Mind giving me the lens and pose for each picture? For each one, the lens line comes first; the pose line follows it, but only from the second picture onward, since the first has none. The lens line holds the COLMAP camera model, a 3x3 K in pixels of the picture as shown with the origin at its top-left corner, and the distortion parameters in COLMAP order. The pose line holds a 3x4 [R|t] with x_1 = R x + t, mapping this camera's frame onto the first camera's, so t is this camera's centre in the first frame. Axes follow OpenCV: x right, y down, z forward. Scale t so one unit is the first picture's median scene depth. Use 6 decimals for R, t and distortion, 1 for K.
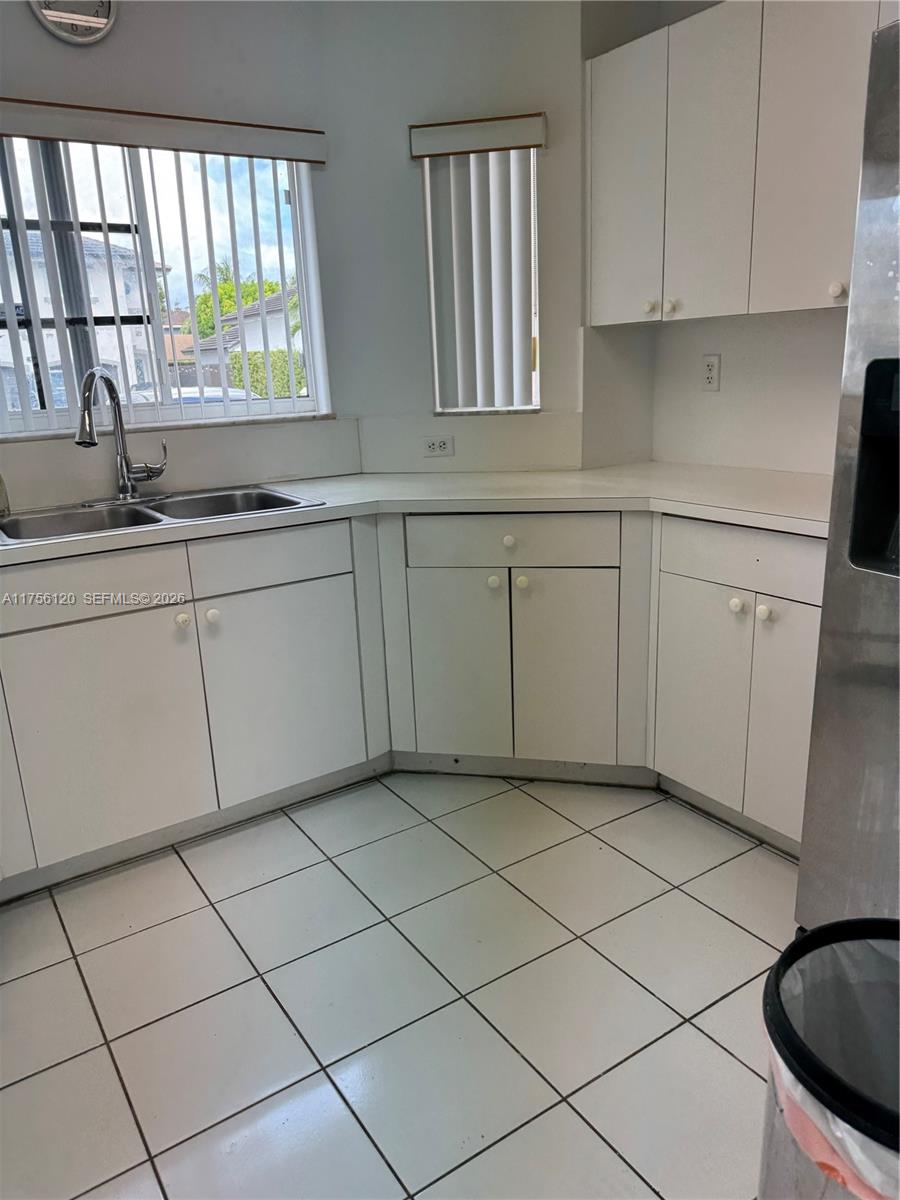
lens RADIAL K [[850.0, 0, 464.7], [0, 850.0, 599.9], [0, 0, 1]] dist [0.070385, -0.078497]
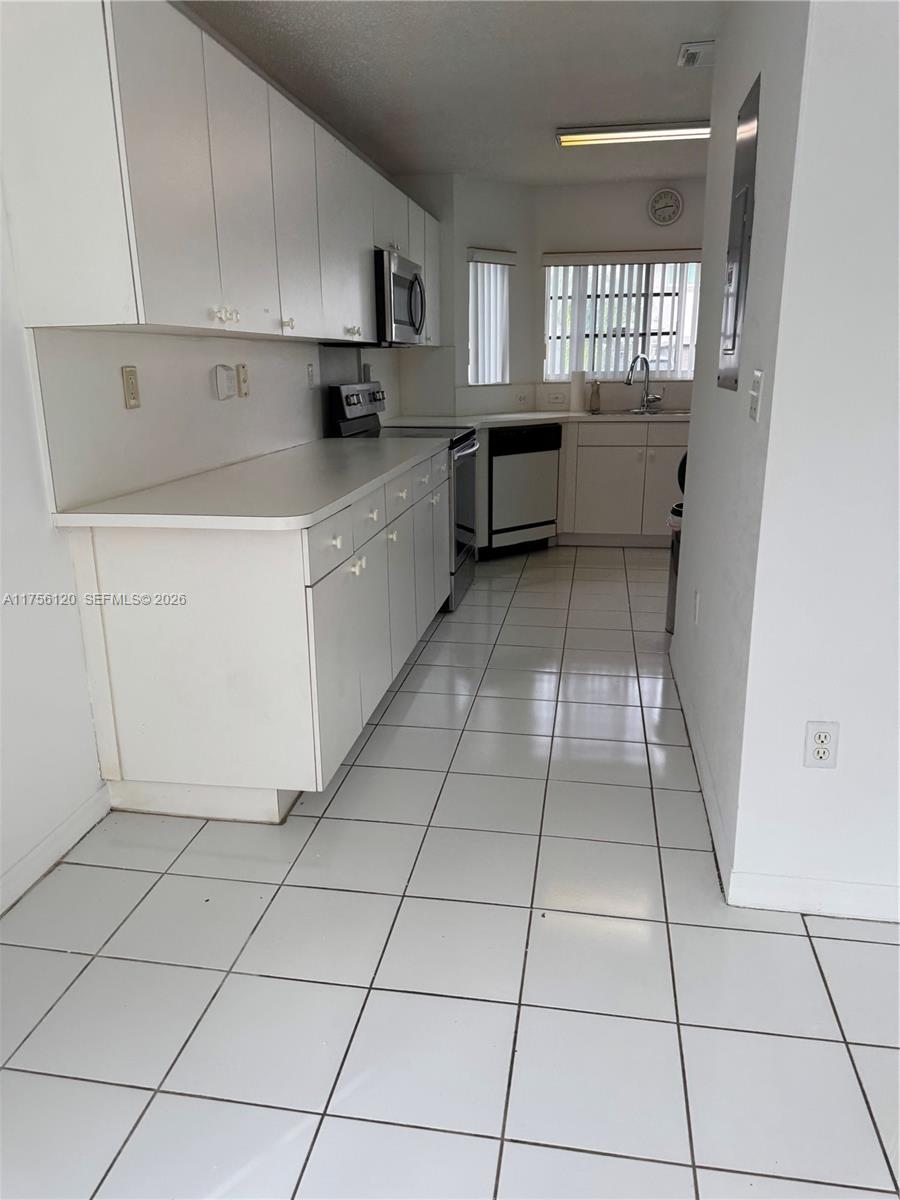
lens RADIAL K [[850.0, 0, 444.1], [0, 850.0, 599.0], [0, 0, 1]] dist [0.070385, -0.078497]
pose [[0.714469, 0.221158, -0.663794, 0.918375], [-0.205924, 0.973175, 0.102591, 0.269360], [0.668677, 0.063393, 0.740846, -1.115096]]
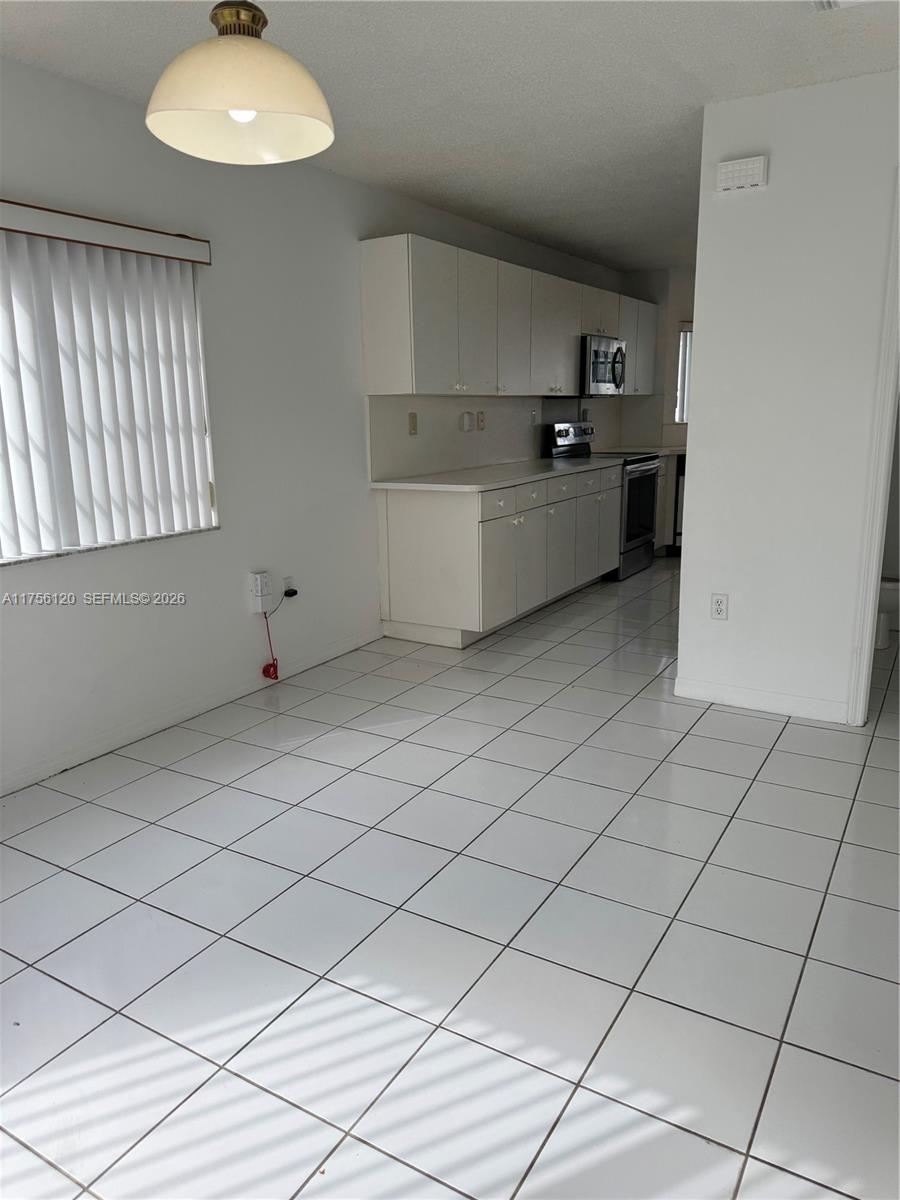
lens RADIAL K [[850.0, 0, 424.2], [0, 850.0, 606.9], [0, 0, 1]] dist [0.070385, -0.078497]
pose [[0.399927, 0.240459, -0.884442, 1.783028], [-0.243356, 0.958194, 0.150470, 0.308418], [0.883649, 0.155058, 0.441725, -1.411312]]
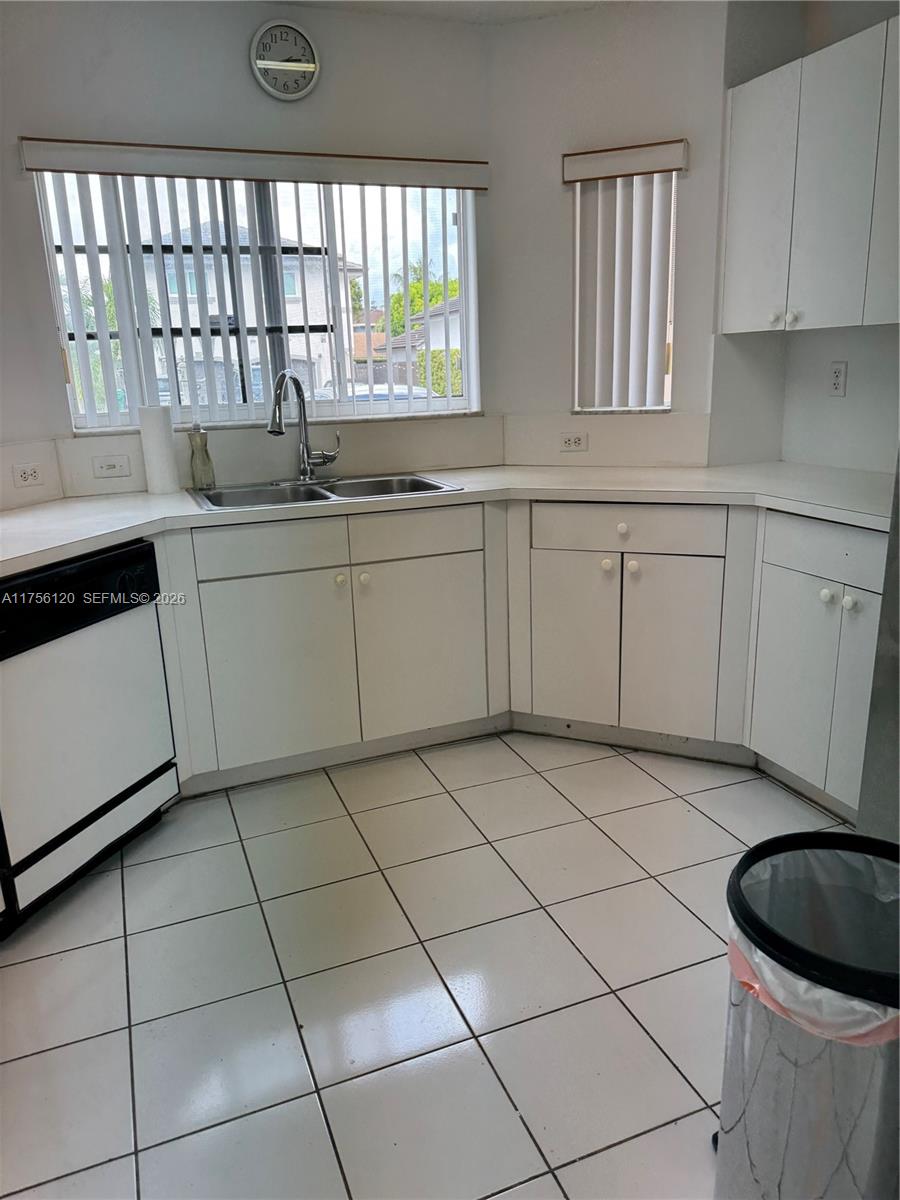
lens RADIAL K [[850.0, 0, 469.3], [0, 850.0, 604.1], [0, 0, 1]] dist [0.070385, -0.078497]
pose [[0.979660, 0.064199, -0.190120, 0.068437], [-0.062777, 0.997936, 0.013499, 0.025203], [0.190594, -0.001290, 0.981668, -0.124187]]
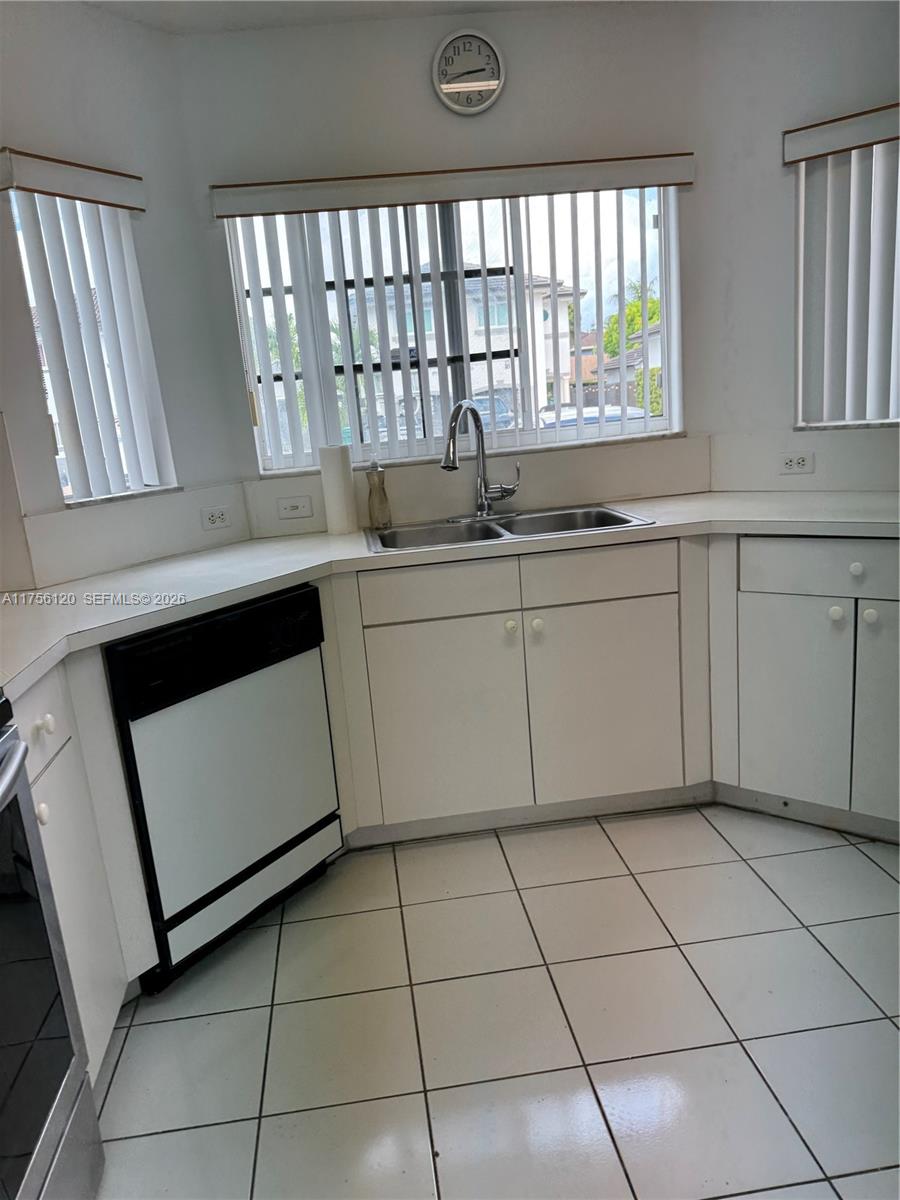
lens RADIAL K [[850.0, 0, 438.7], [0, 850.0, 615.0], [0, 0, 1]] dist [0.070385, -0.078497]
pose [[0.886196, 0.073778, -0.457399, 0.073884], [-0.074493, 0.997085, 0.016502, -0.002392], [0.457283, 0.019449, 0.889109, -0.011199]]
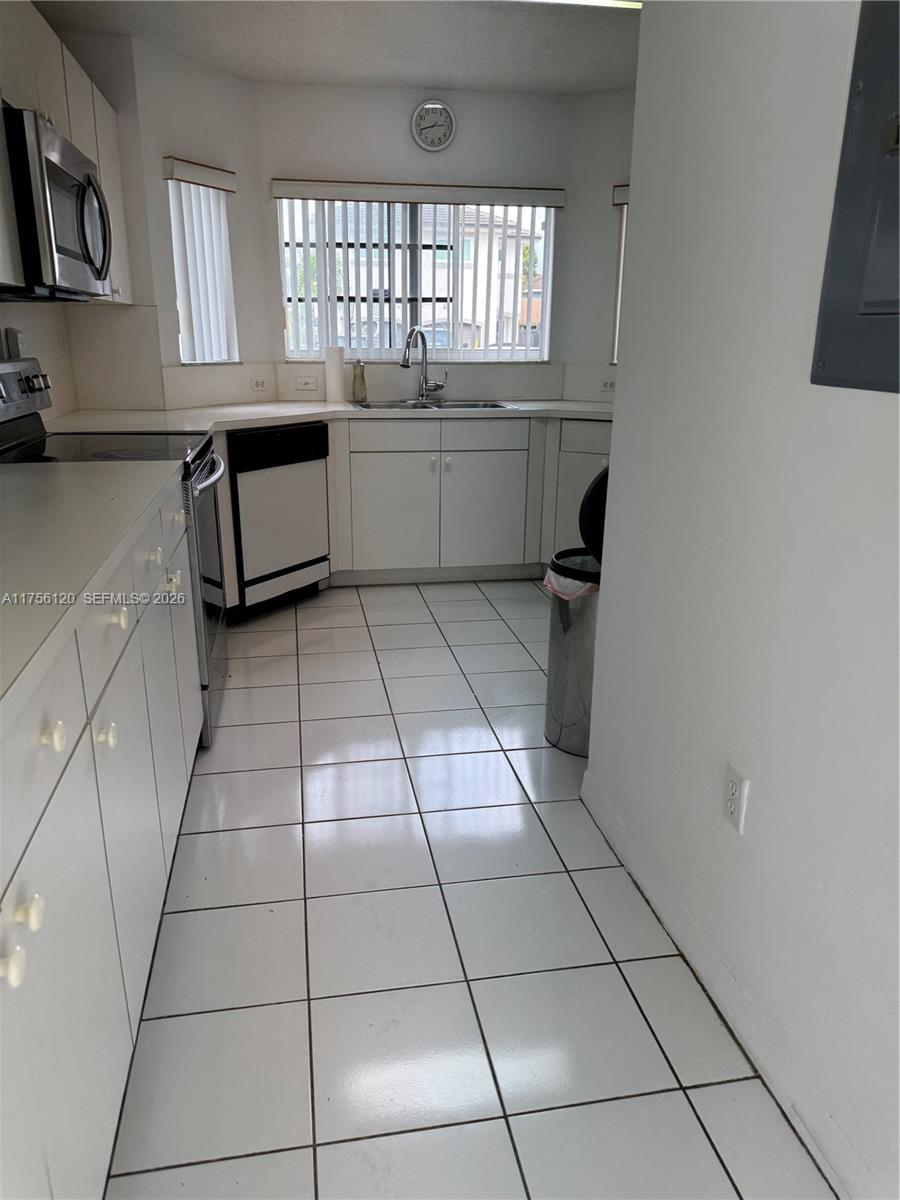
lens RADIAL K [[850.0, 0, 450.8], [0, 850.0, 605.3], [0, 0, 1]] dist [0.070385, -0.078497]
pose [[0.914687, 0.169185, -0.367048, 0.408493], [-0.153013, 0.985528, 0.072953, 0.175019], [0.374078, -0.010566, 0.927337, -0.678298]]
